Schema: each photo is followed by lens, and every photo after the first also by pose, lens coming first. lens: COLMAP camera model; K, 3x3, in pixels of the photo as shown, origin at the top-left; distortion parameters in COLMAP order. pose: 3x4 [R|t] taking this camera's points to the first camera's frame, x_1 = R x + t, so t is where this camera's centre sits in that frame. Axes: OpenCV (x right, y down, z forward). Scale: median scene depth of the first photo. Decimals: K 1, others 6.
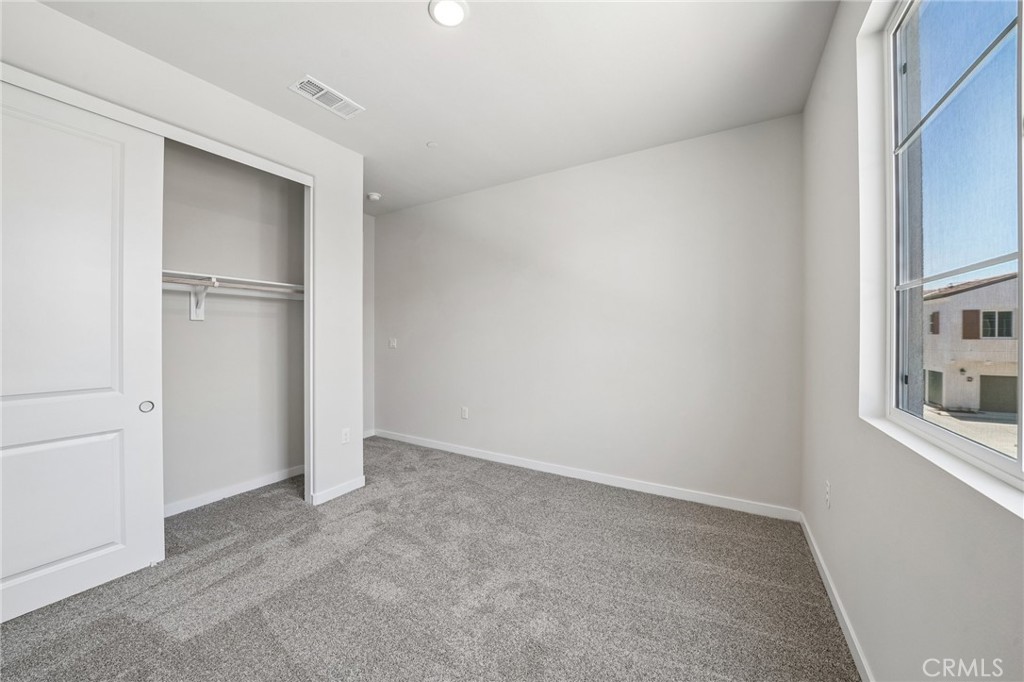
lens RADIAL K [[373.5, 0, 494.4], [0, 373.5, 340.4], [0, 0, 1]] dist [-0.012555, 0.000191]
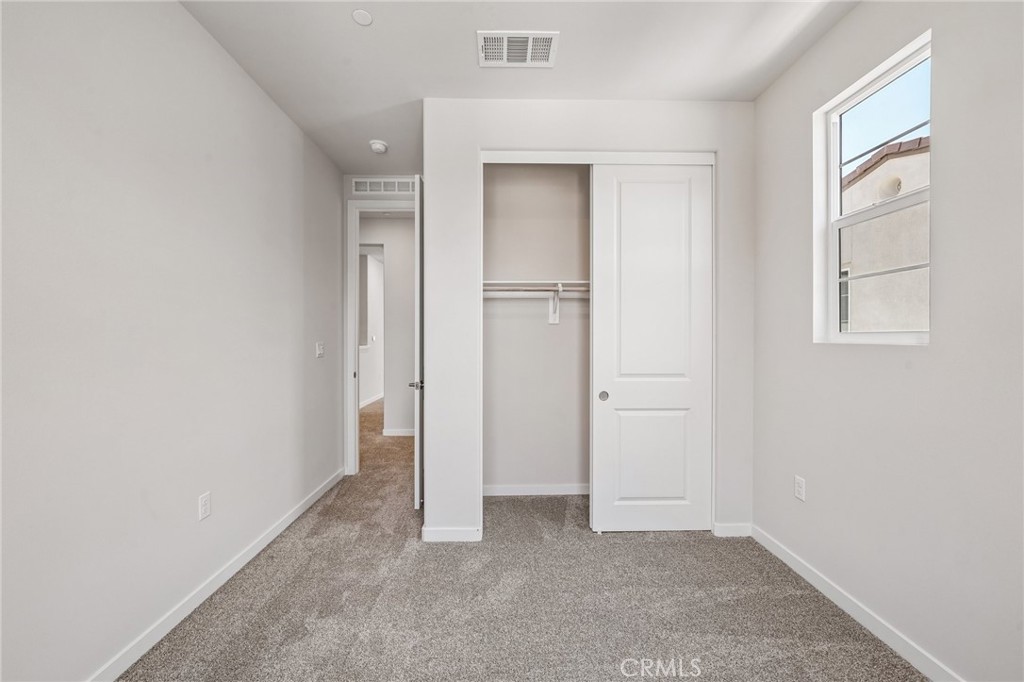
lens RADIAL K [[400.1, 0, 515.8], [0, 400.1, 346.5], [0, 0, 1]] dist [-0.001470, -0.000019]
pose [[0.571937, 0.014409, -0.820171, 0.139115], [-0.007804, 0.999896, 0.012124, -0.001631], [0.820260, -0.000534, 0.571990, 0.287694]]
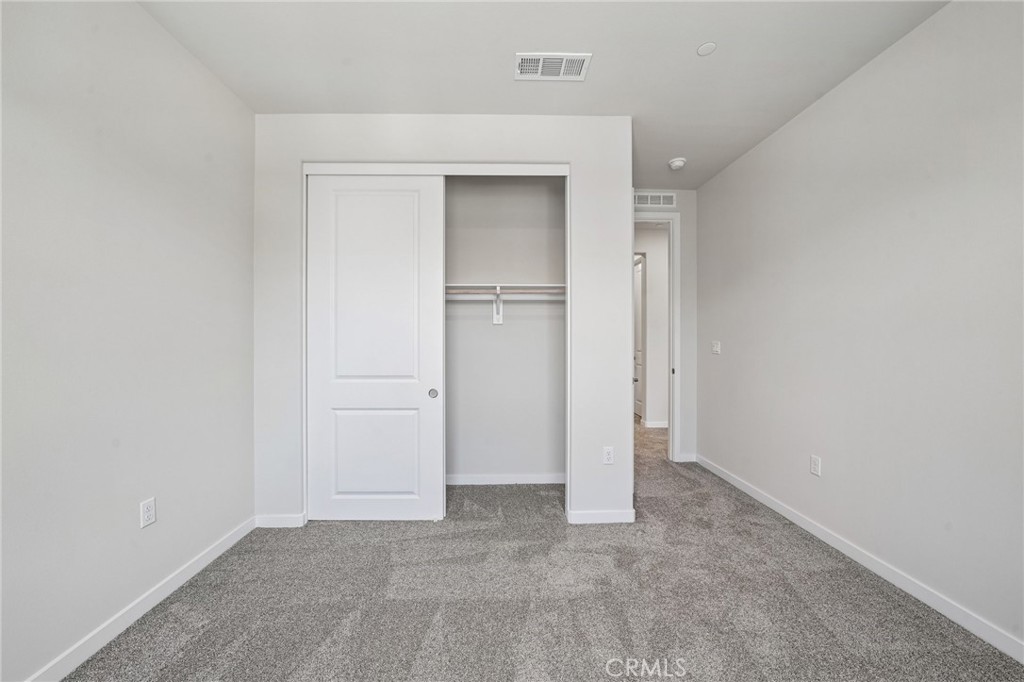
lens RADIAL K [[373.5, 0, 511.1], [0, 373.5, 340.5], [0, 0, 1]] dist [-0.012555, 0.000191]
pose [[0.563115, 0.006606, -0.826352, 0.196951], [-0.010580, 0.999944, 0.000784, -0.004554], [0.826311, 0.008301, 0.563153, 0.373290]]
